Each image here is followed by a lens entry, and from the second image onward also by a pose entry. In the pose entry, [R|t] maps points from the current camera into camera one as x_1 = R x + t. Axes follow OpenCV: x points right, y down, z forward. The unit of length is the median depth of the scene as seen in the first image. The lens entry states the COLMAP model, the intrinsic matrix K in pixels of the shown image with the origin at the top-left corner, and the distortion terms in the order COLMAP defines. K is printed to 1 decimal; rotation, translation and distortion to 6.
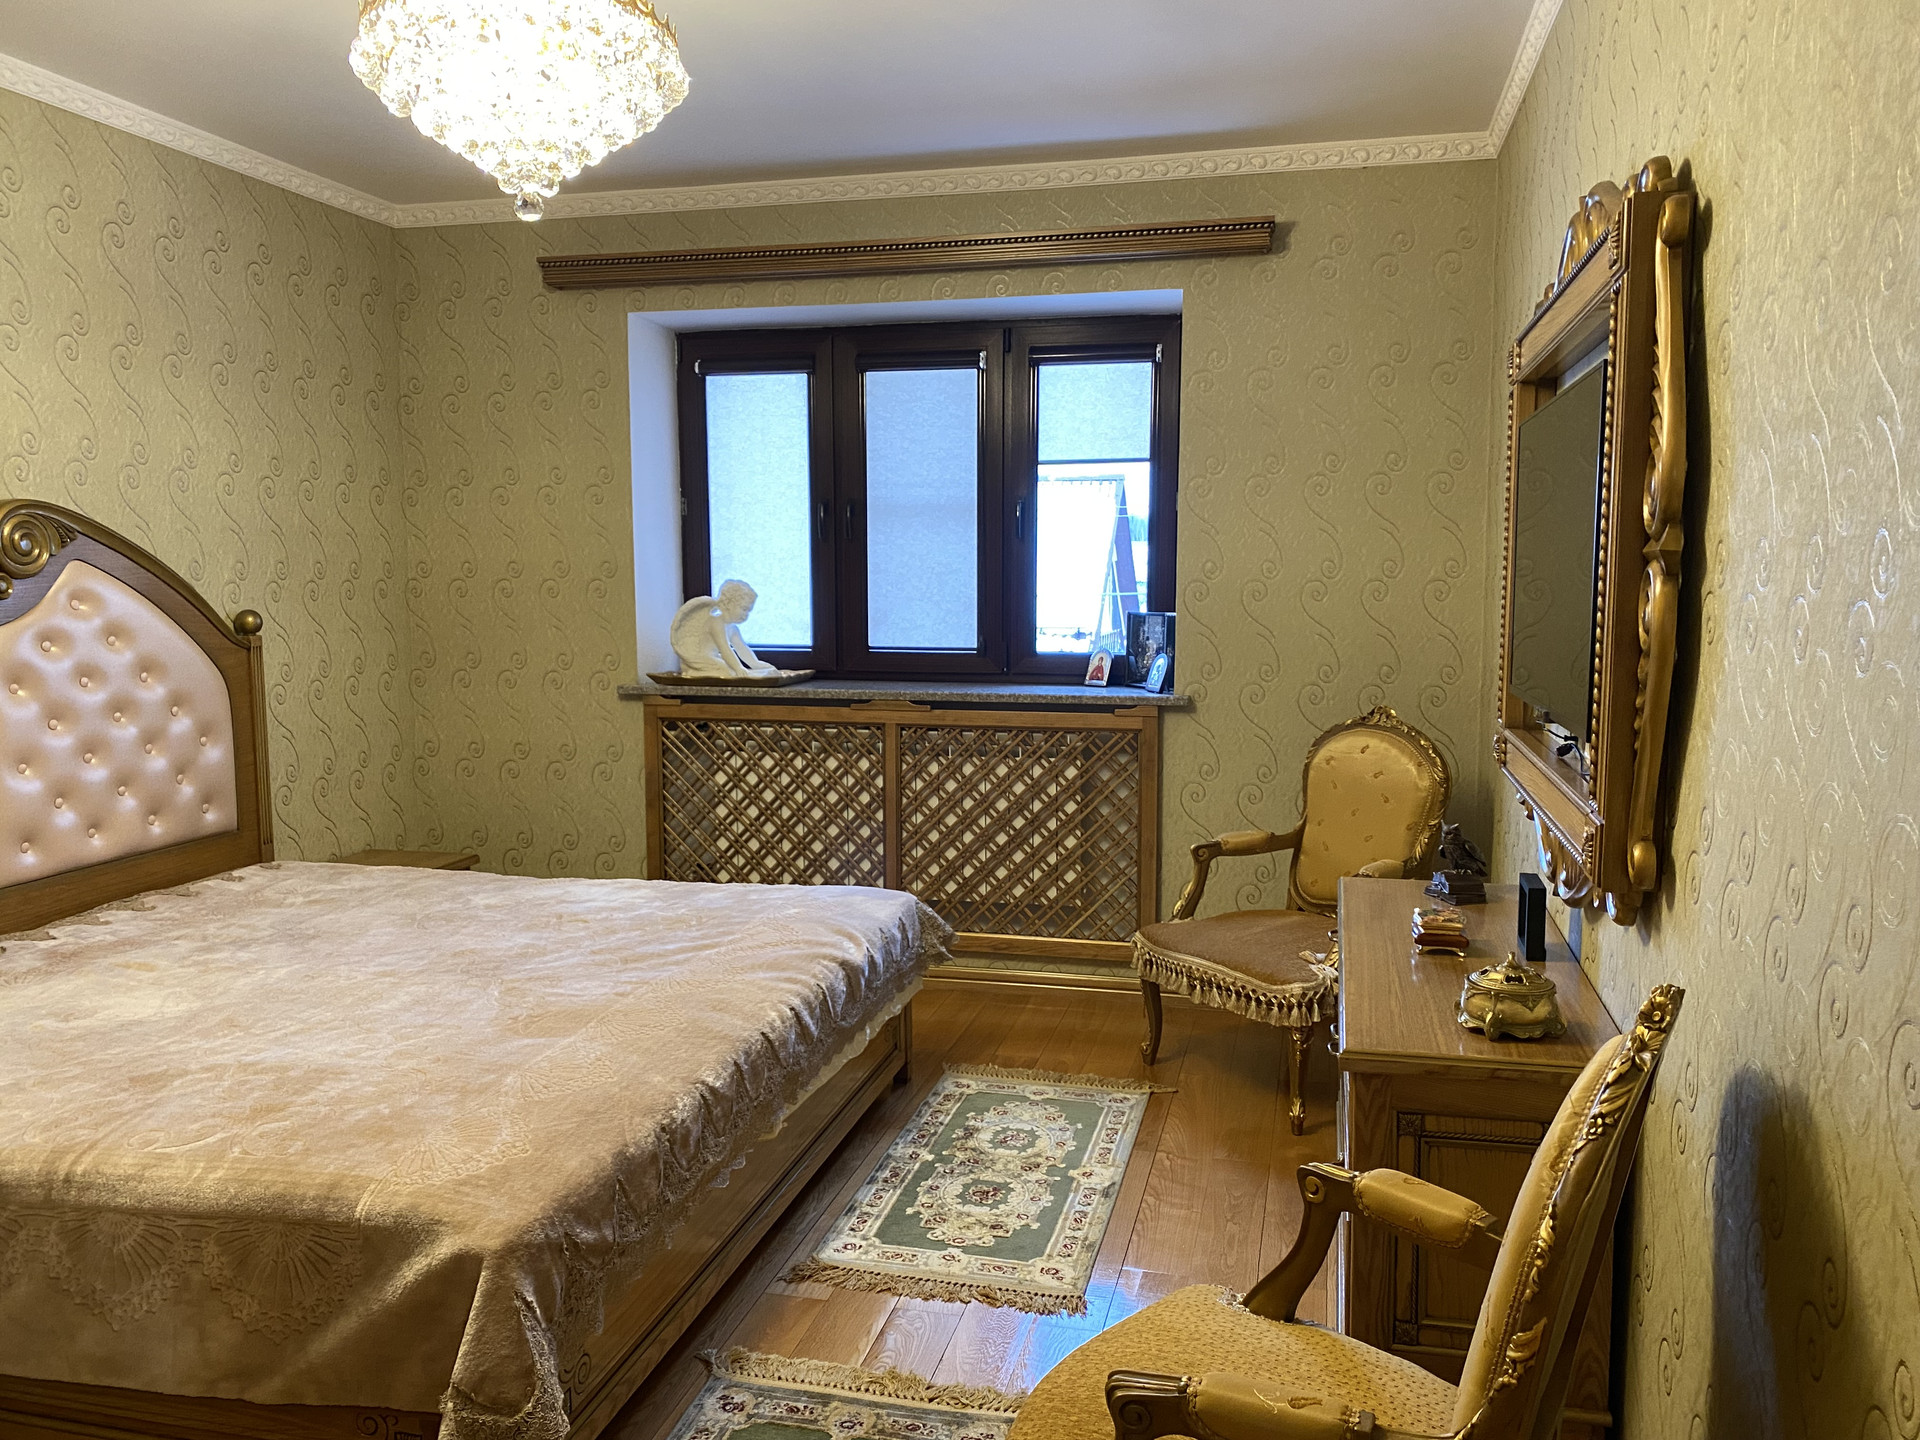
lens RADIAL K [[1468.8, 0, 974.5], [0, 1468.8, 708.4], [0, 0, 1]] dist [0.049815, -0.065036]
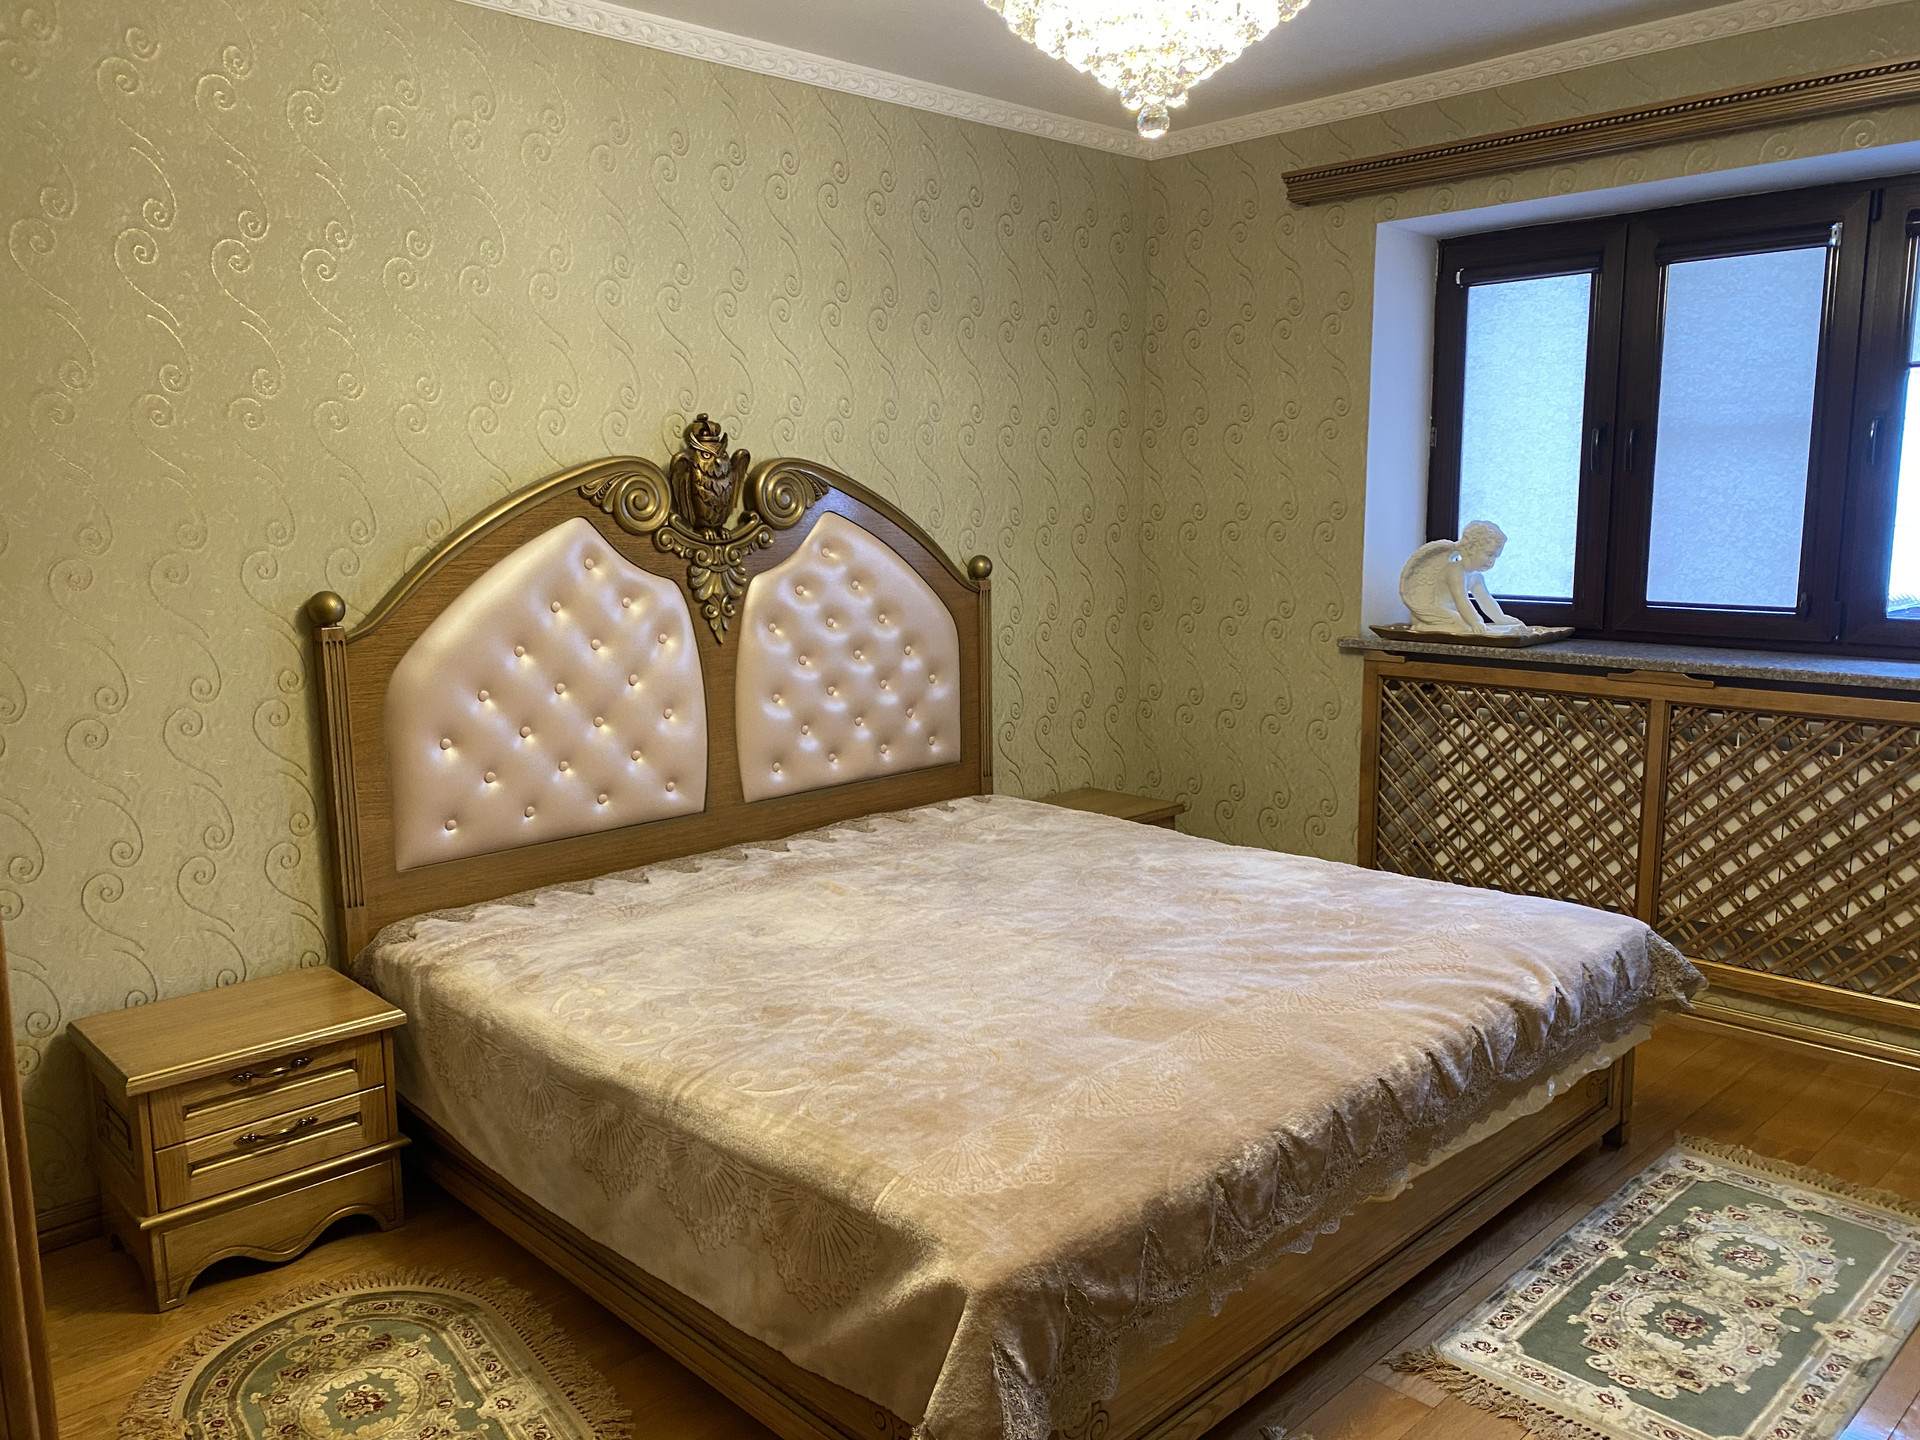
lens RADIAL K [[1468.8, 0, 928.8], [0, 1468.8, 726.8], [0, 0, 1]] dist [0.049815, -0.065036]
pose [[0.839113, 0.077059, -0.538471, 0.065307], [-0.042137, 0.996149, 0.076893, -0.029685], [0.542323, -0.041832, 0.839128, 0.122135]]
